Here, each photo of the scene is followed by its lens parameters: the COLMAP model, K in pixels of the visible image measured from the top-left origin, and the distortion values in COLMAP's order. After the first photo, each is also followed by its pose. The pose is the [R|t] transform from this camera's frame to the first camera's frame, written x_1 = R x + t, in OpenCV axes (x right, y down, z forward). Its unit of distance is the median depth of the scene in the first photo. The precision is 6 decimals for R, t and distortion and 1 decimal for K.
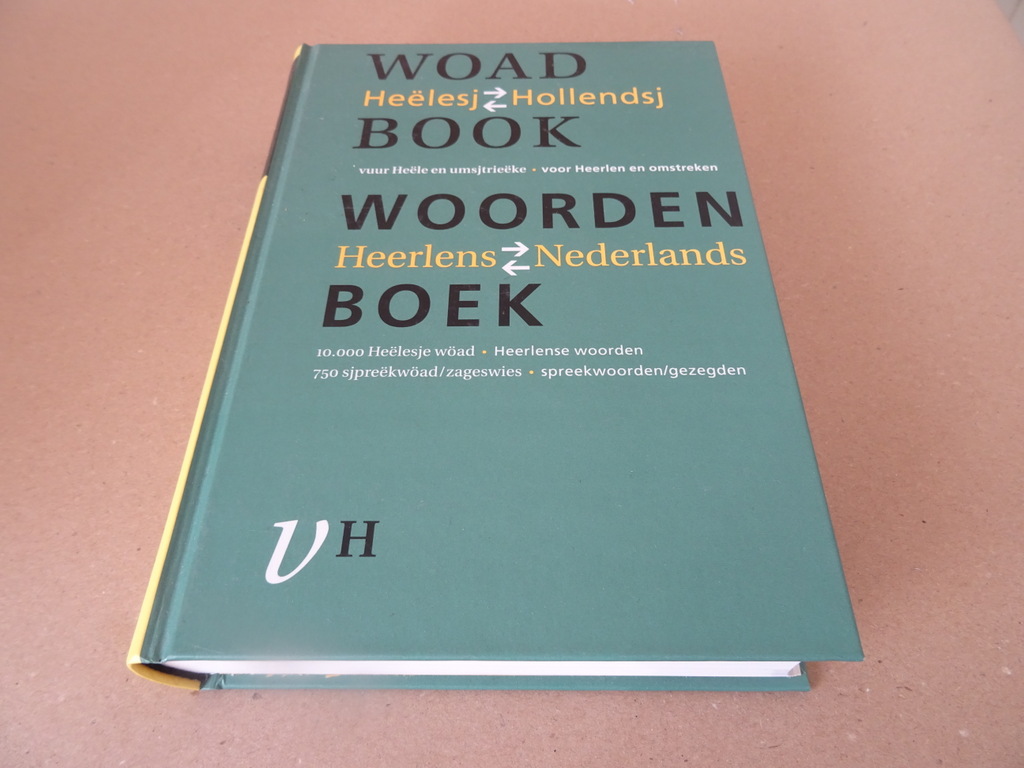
lens RADIAL K [[746.0, 0, 512.0], [0, 746.0, 384.0], [0, 0, 1]] dist [-0.002743, -0.009176]
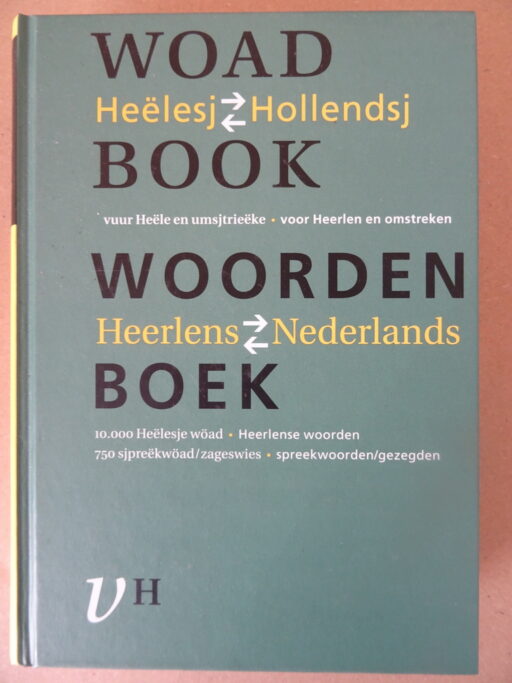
lens RADIAL K [[497.6, 0, 256.0], [0, 497.6, 341.5], [0, 0, 1]] dist [-0.002743, -0.009176]
pose [[0.999982, -0.005932, -0.000461, 0.005478], [0.005234, 0.840147, 0.542334, -0.558891], [-0.002830, -0.542327, 0.840163, 0.355928]]
